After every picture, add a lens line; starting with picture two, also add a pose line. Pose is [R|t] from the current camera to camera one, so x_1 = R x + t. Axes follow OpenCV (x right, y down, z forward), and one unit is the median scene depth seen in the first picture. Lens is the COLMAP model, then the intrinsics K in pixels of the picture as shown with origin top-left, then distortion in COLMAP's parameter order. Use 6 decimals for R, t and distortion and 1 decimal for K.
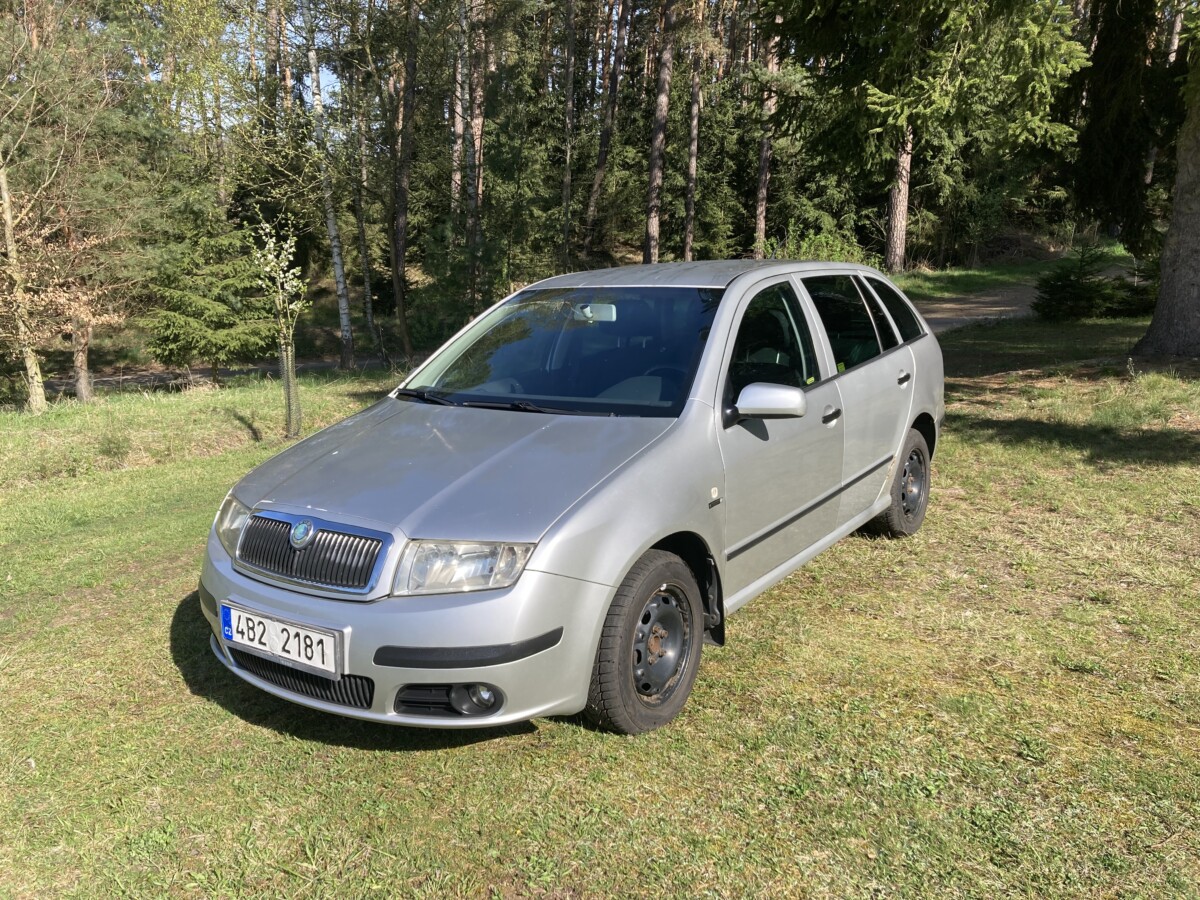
lens RADIAL K [[966.1, 0, 601.5], [0, 966.1, 471.1], [0, 0, 1]] dist [0.148974, -0.239200]
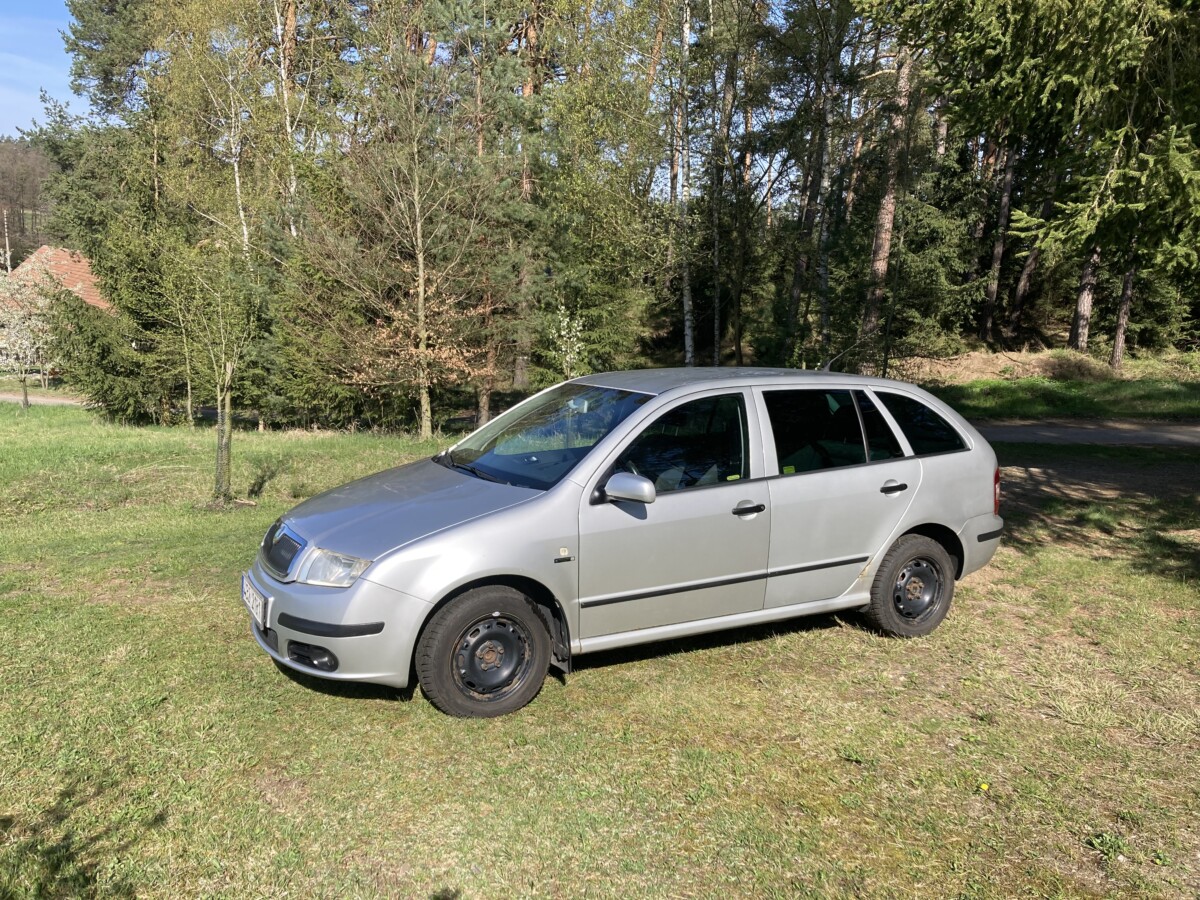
lens RADIAL K [[992.5, 0, 600.0], [0, 992.5, 450.0], [0, 0, 1]] dist [0.032394, 0.002972]
pose [[0.901316, 0.099944, -0.421474, 0.229950], [-0.135956, 0.989120, -0.056190, -0.014426], [0.411272, 0.107947, 0.905098, -0.065127]]
